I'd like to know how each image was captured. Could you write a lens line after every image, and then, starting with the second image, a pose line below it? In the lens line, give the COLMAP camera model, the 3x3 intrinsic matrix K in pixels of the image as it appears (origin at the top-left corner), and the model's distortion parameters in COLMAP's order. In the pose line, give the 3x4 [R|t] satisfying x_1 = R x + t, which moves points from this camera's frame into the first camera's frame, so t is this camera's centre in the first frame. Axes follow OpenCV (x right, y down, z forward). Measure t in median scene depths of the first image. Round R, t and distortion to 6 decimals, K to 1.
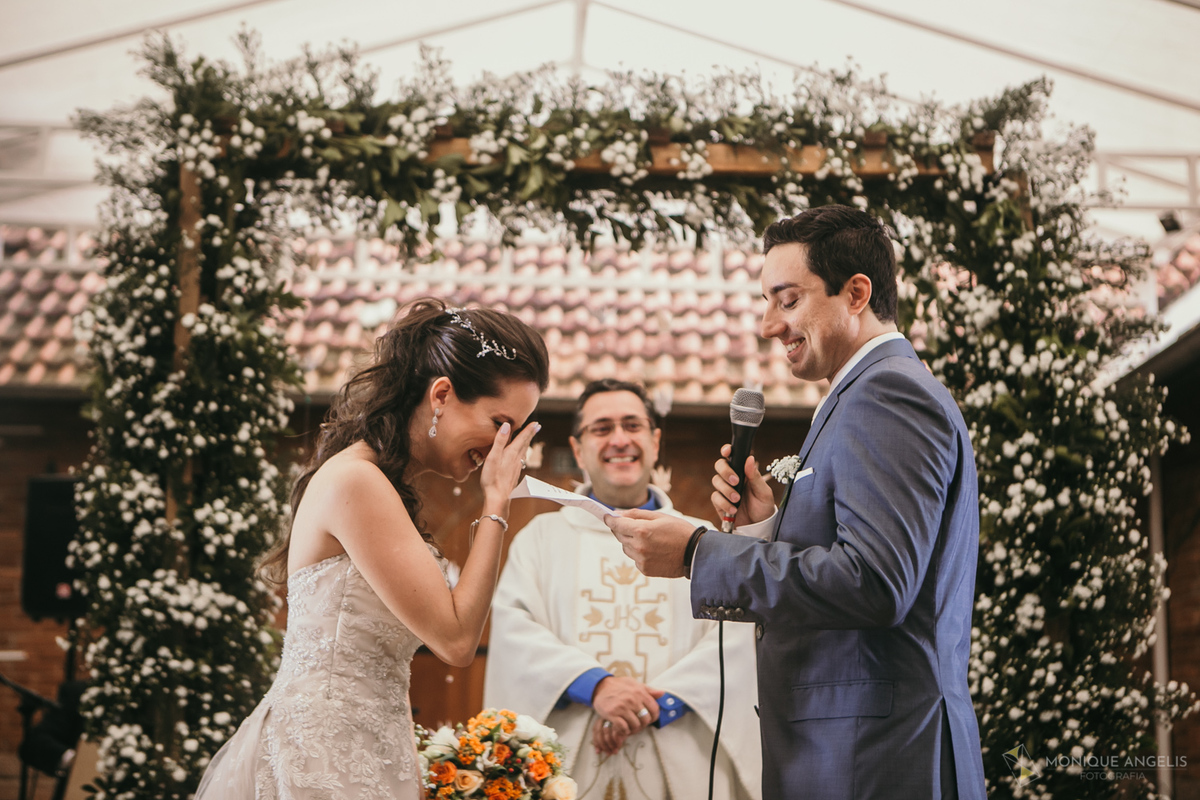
lens RADIAL K [[1862.8, 0, 600.0], [0, 1862.8, 400.0], [0, 0, 1]] dist [0.024037, 0.073615]
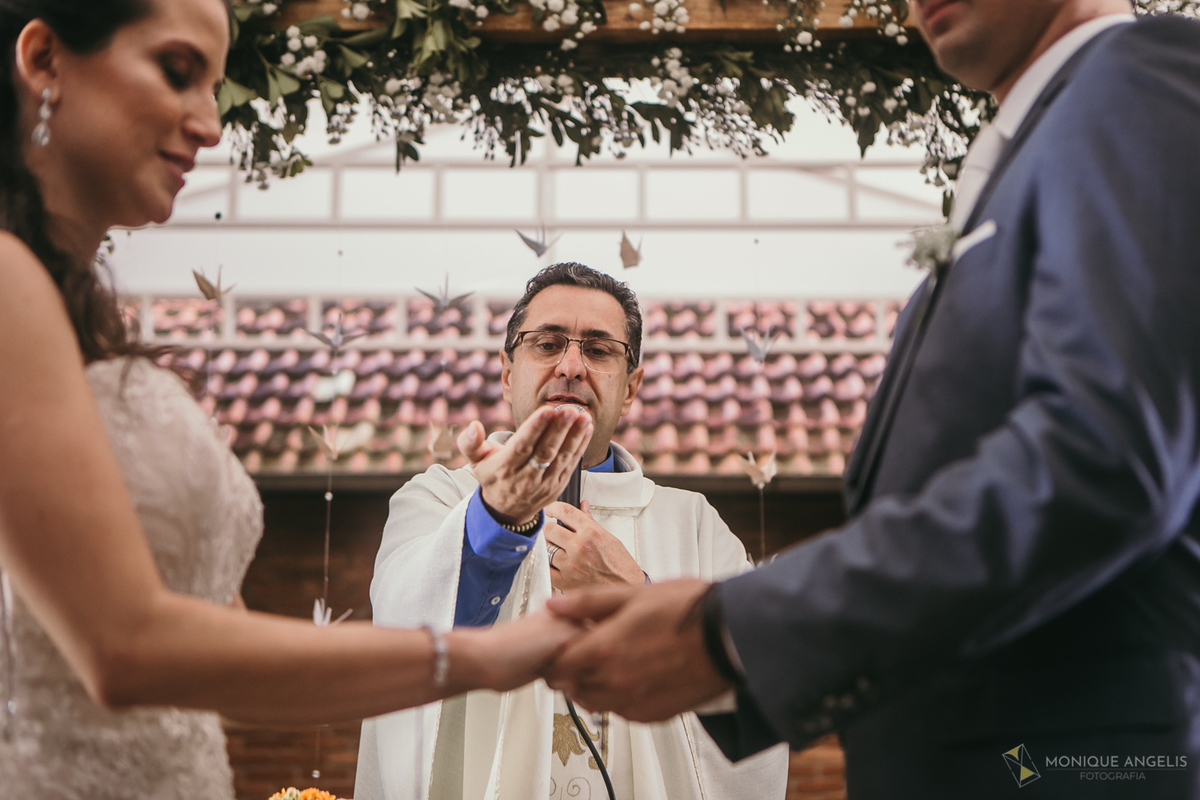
lens RADIAL K [[1941.9, 0, 600.0], [0, 1941.9, 400.0], [0, 0, 1]] dist [0.012620, -0.005835]
pose [[0.999614, -0.027249, -0.005493, 0.027287], [0.026827, 0.997460, -0.065989, 0.064864], [0.007278, 0.065816, 0.997805, 0.288996]]
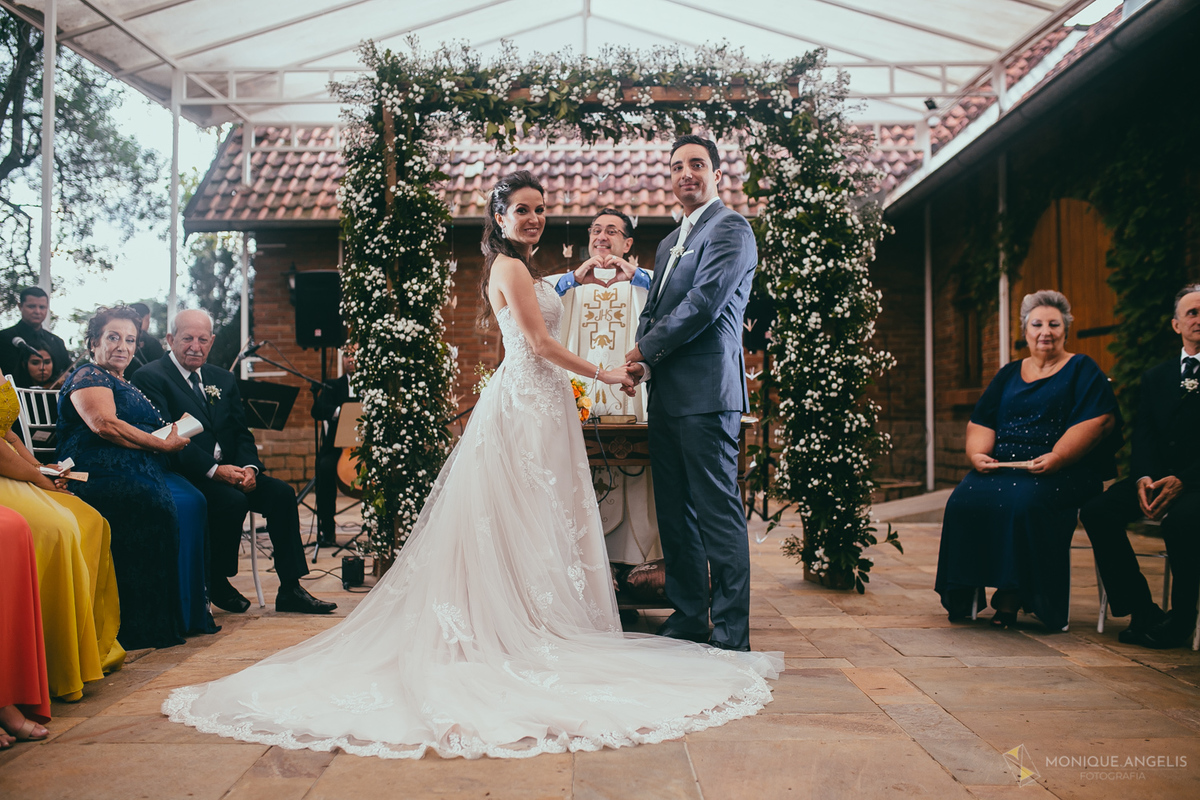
lens RADIAL K [[1178.2, 0, 598.4], [0, 1178.2, 384.3], [0, 0, 1]] dist [-0.007742, -0.002122]
pose [[0.999400, -0.031377, -0.014669, 0.010707], [0.033156, 0.989150, 0.143116, -0.008708], [0.010019, -0.143516, 0.989597, -0.264967]]
